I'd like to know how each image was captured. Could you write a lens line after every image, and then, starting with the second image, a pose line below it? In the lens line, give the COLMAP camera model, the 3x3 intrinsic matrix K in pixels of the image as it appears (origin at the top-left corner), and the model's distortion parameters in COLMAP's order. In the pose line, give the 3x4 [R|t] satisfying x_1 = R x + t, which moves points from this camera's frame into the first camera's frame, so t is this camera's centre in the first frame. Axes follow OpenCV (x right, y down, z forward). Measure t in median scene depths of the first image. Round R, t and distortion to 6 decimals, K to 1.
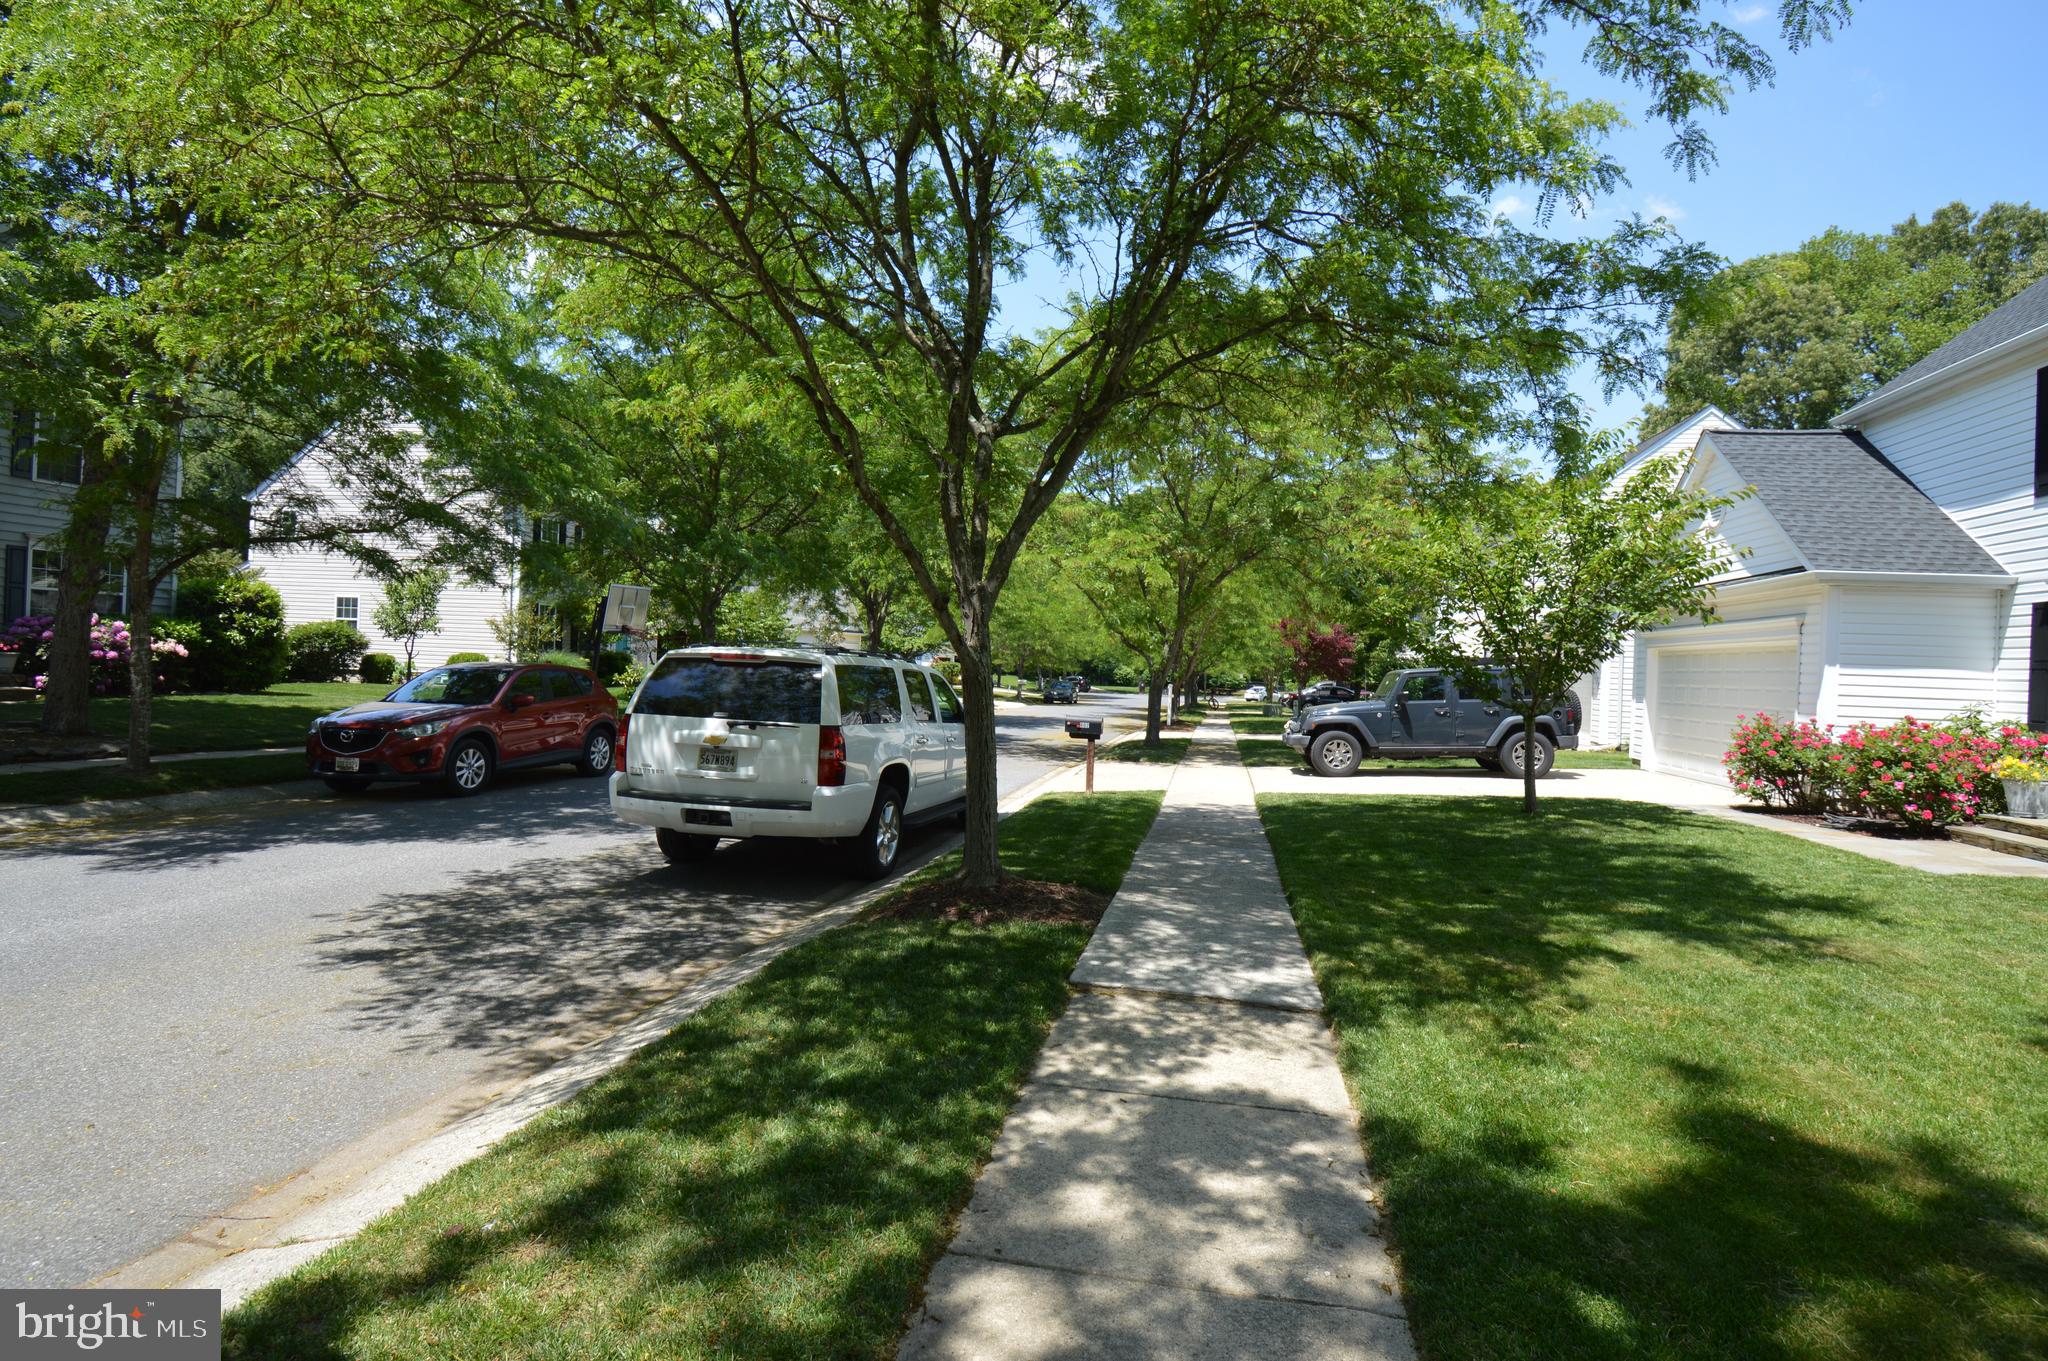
lens RADIAL K [[1050.4, 0, 1020.7], [0, 1050.4, 689.2], [0, 0, 1]] dist [-0.003108, -0.000727]
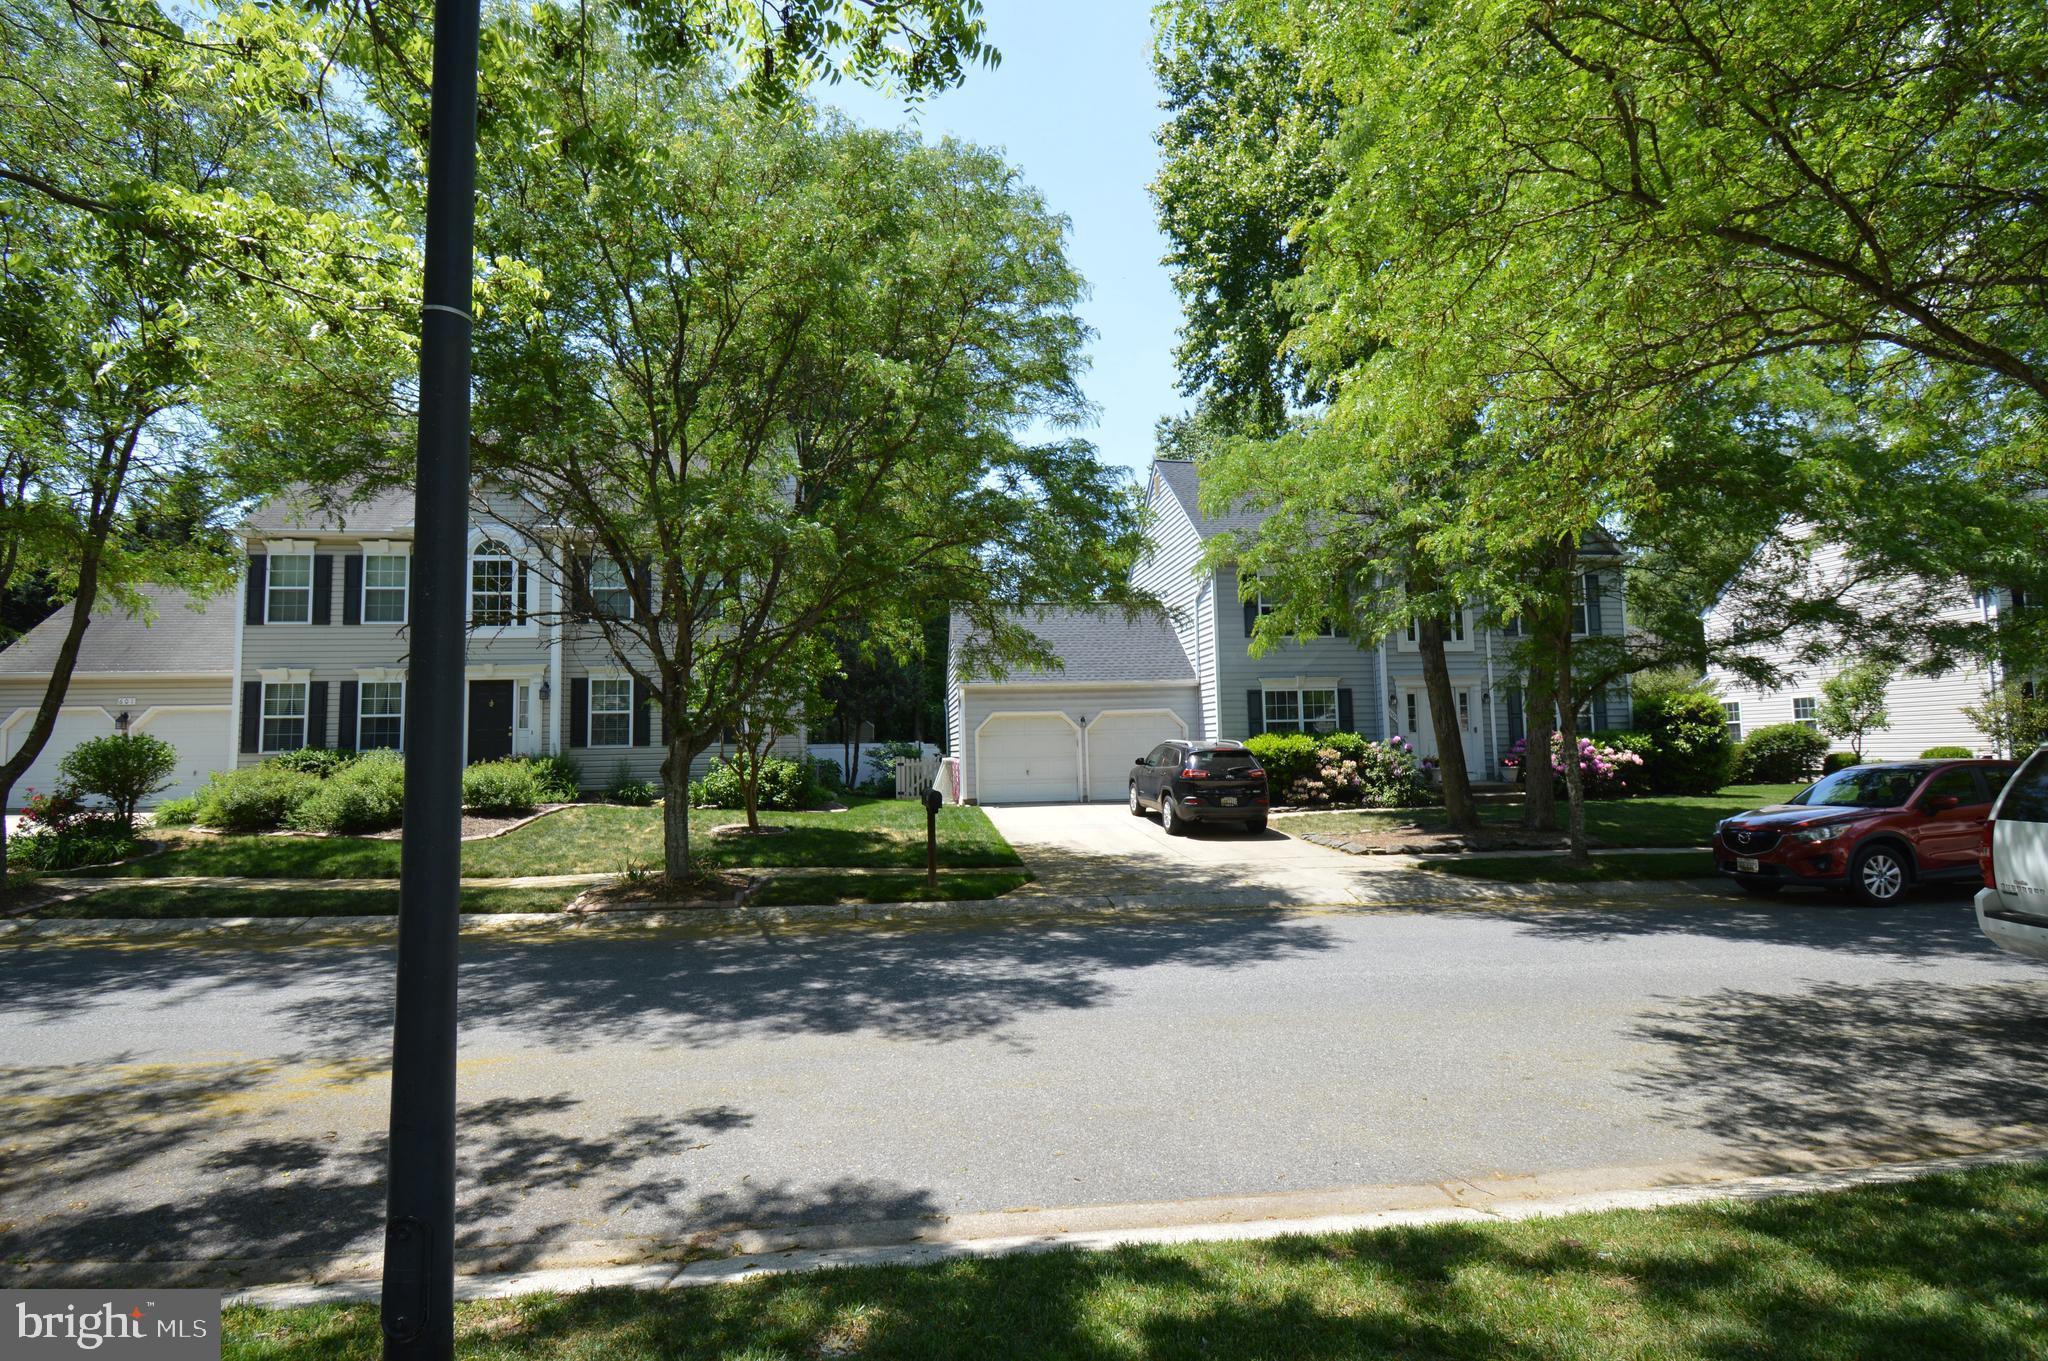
lens RADIAL K [[997.6, 0, 1027.4], [0, 997.6, 685.4], [0, 0, 1]] dist [-0.027713, -0.001376]
pose [[0.321736, -0.109888, -0.940431, 0.180766], [0.008720, 0.993544, -0.113111, -0.004637], [0.946789, 0.028192, 0.320617, 0.002795]]
